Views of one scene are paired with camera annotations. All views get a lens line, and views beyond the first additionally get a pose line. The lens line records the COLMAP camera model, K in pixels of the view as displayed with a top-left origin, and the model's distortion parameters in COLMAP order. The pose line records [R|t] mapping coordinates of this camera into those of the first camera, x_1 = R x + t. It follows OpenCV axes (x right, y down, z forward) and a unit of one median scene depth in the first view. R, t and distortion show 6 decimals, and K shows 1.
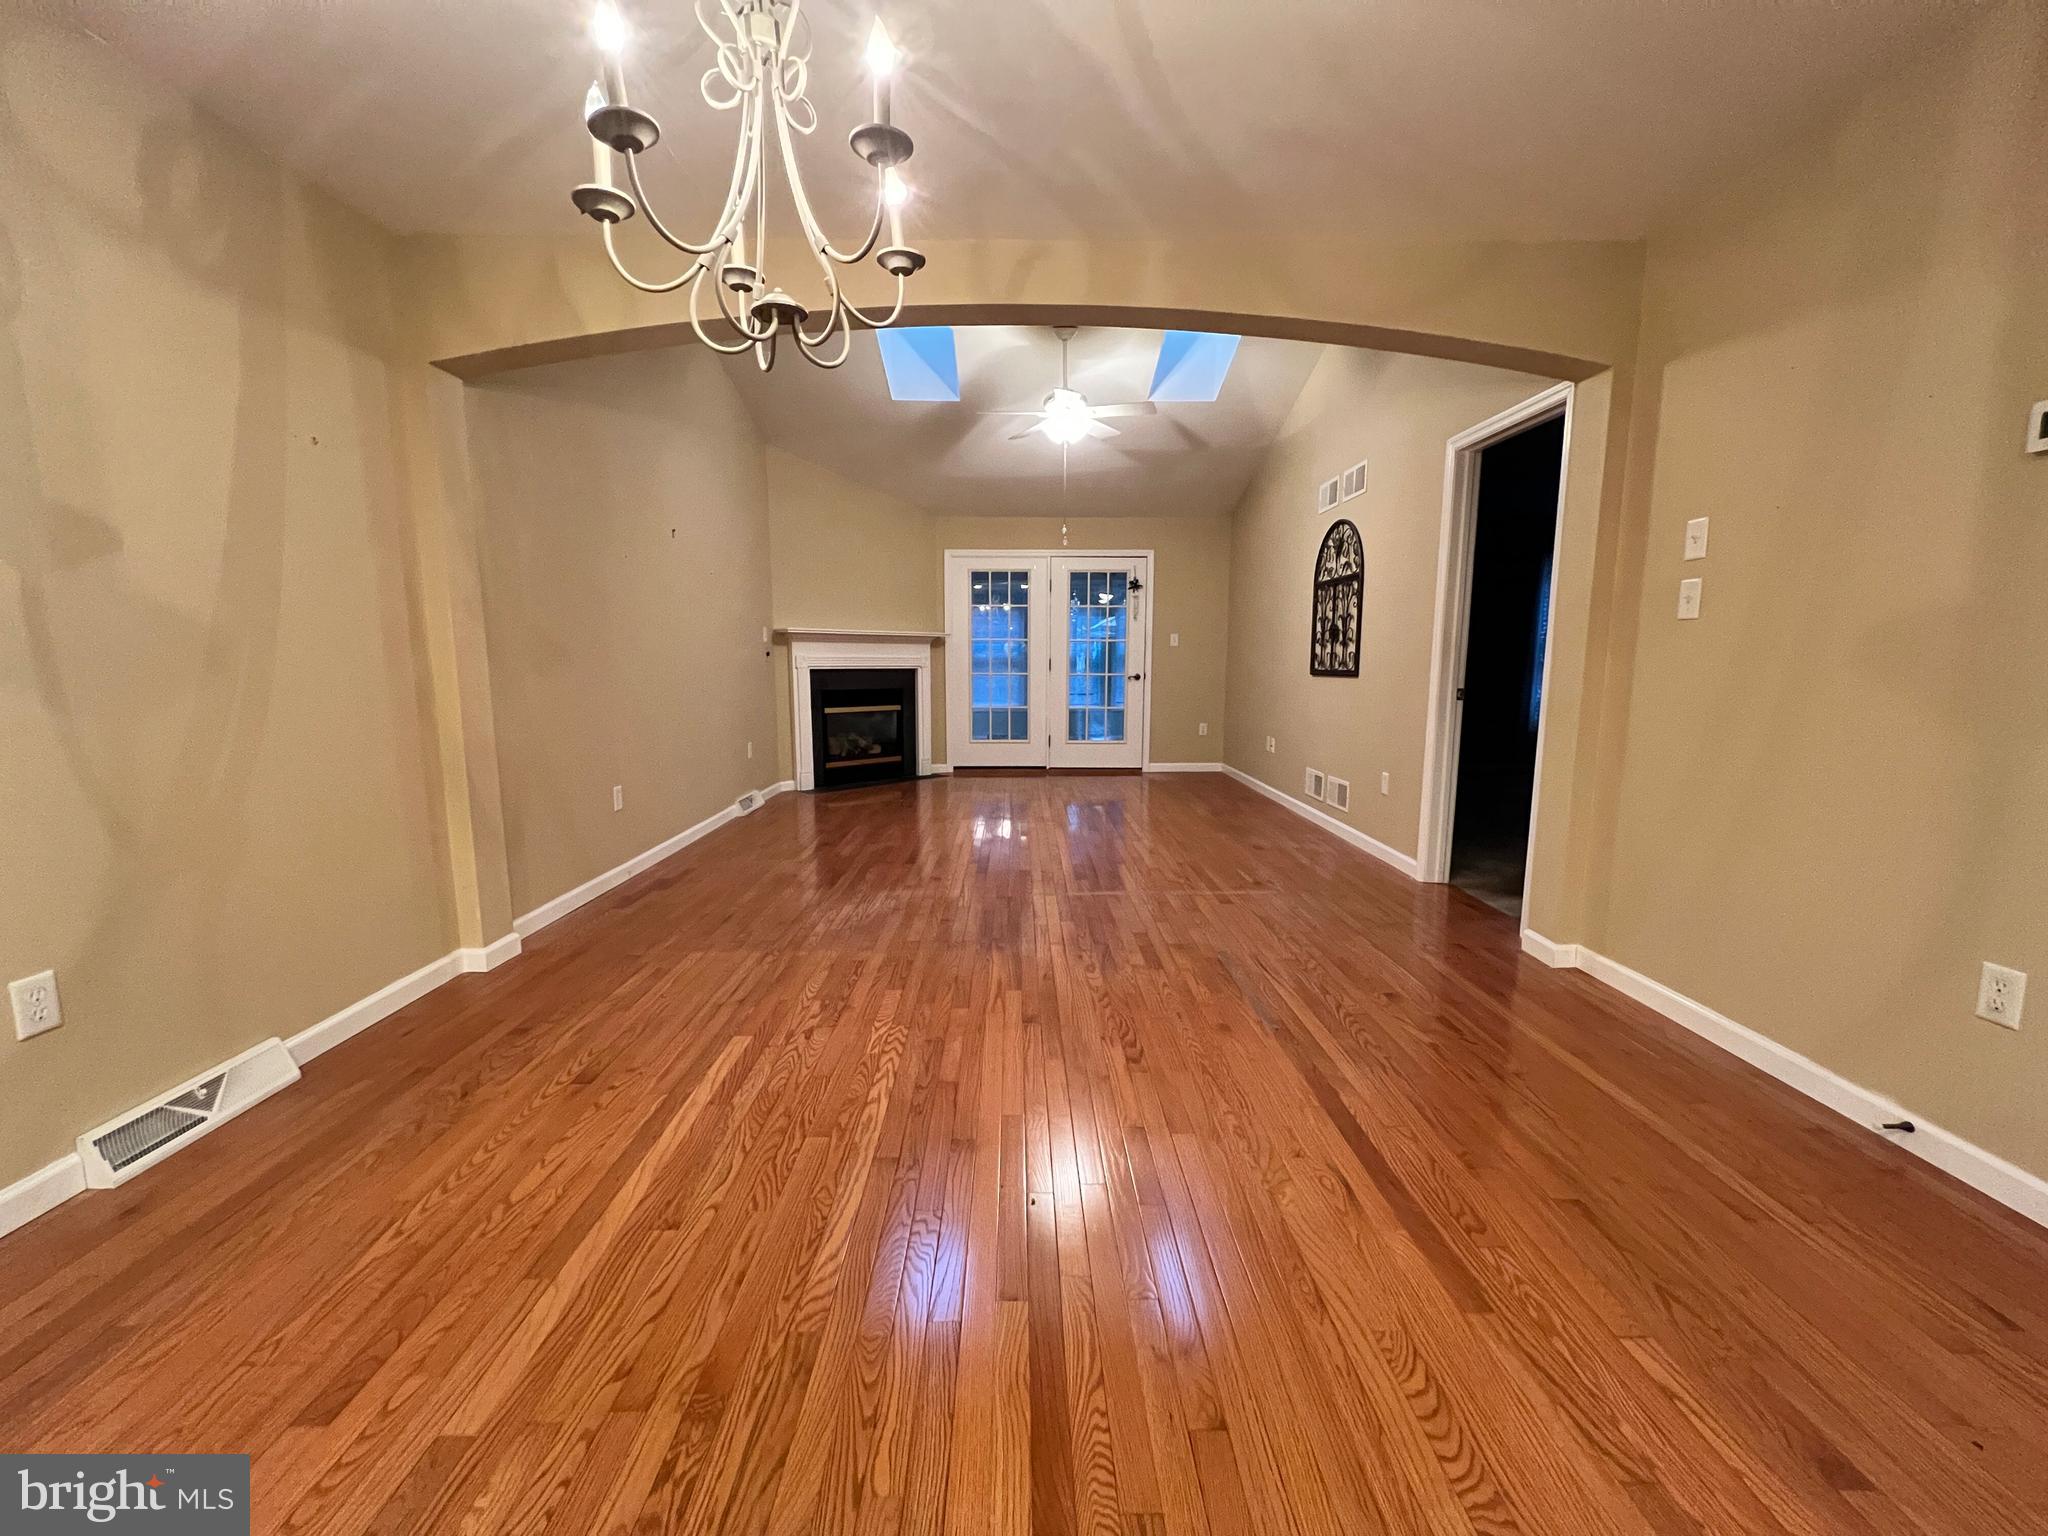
lens RADIAL K [[820.3, 0, 1023.6], [0, 820.3, 773.7], [0, 0, 1]] dist [-0.001383, -0.000168]
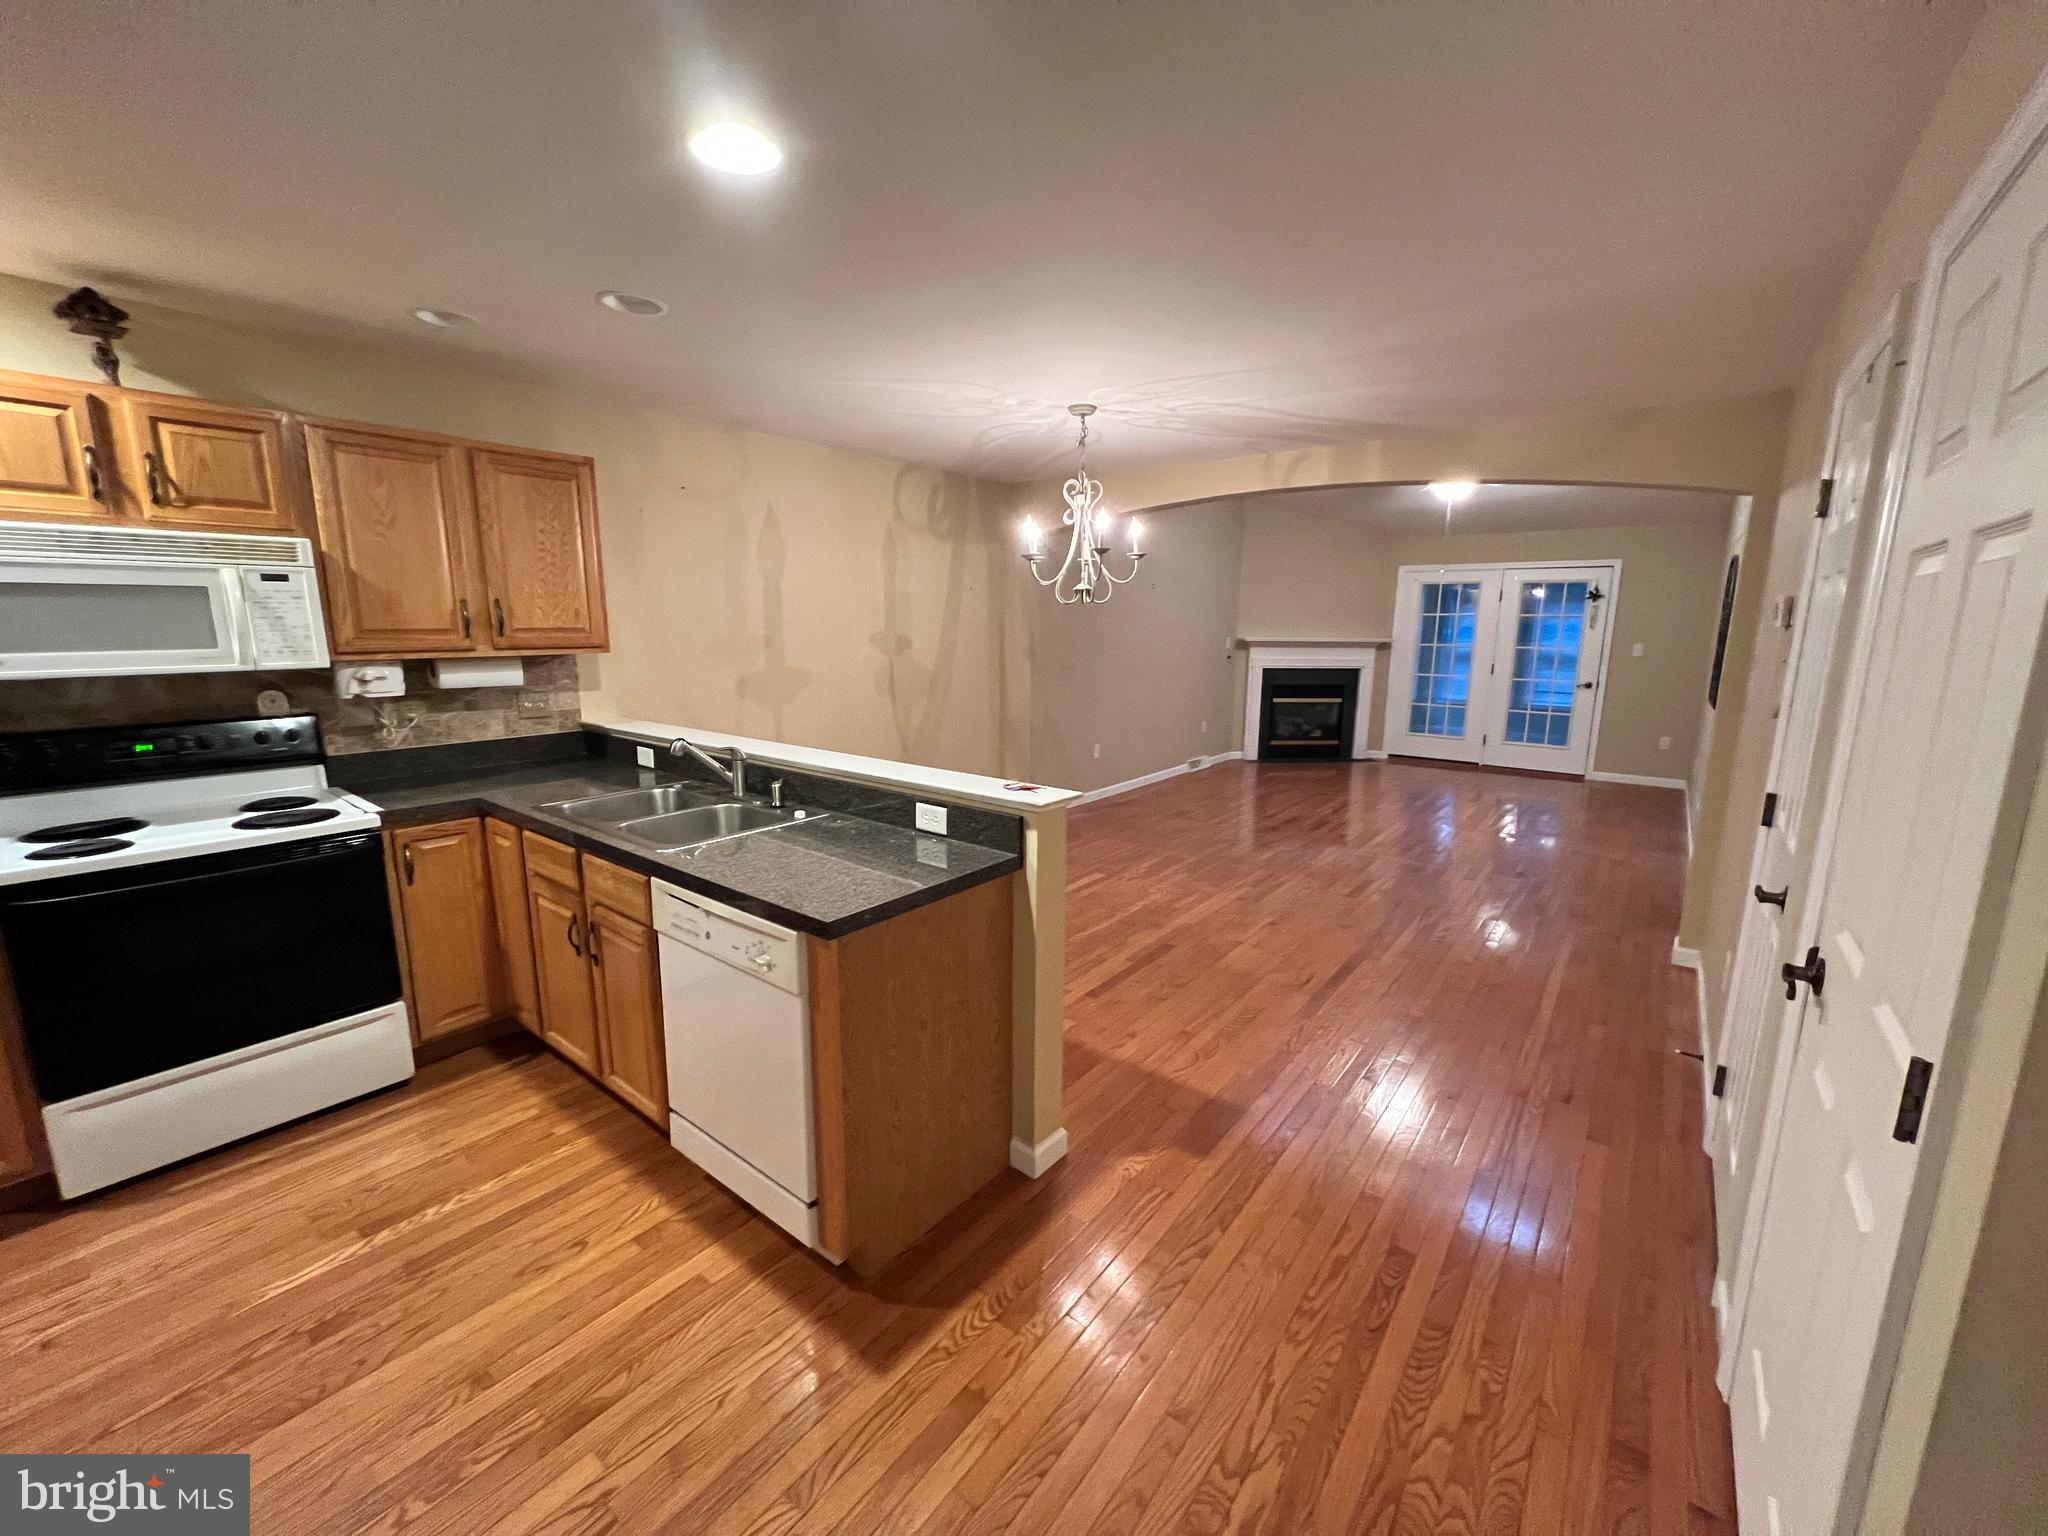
lens RADIAL K [[818.5, 0, 1026.0], [0, 818.5, 769.4], [0, 0, 1]] dist [0.000042, 0.000021]
pose [[0.782016, 0.118302, -0.611928, 0.844884], [-0.094855, 0.992974, 0.070748, -0.076316], [0.615998, 0.002718, 0.787743, -0.843916]]
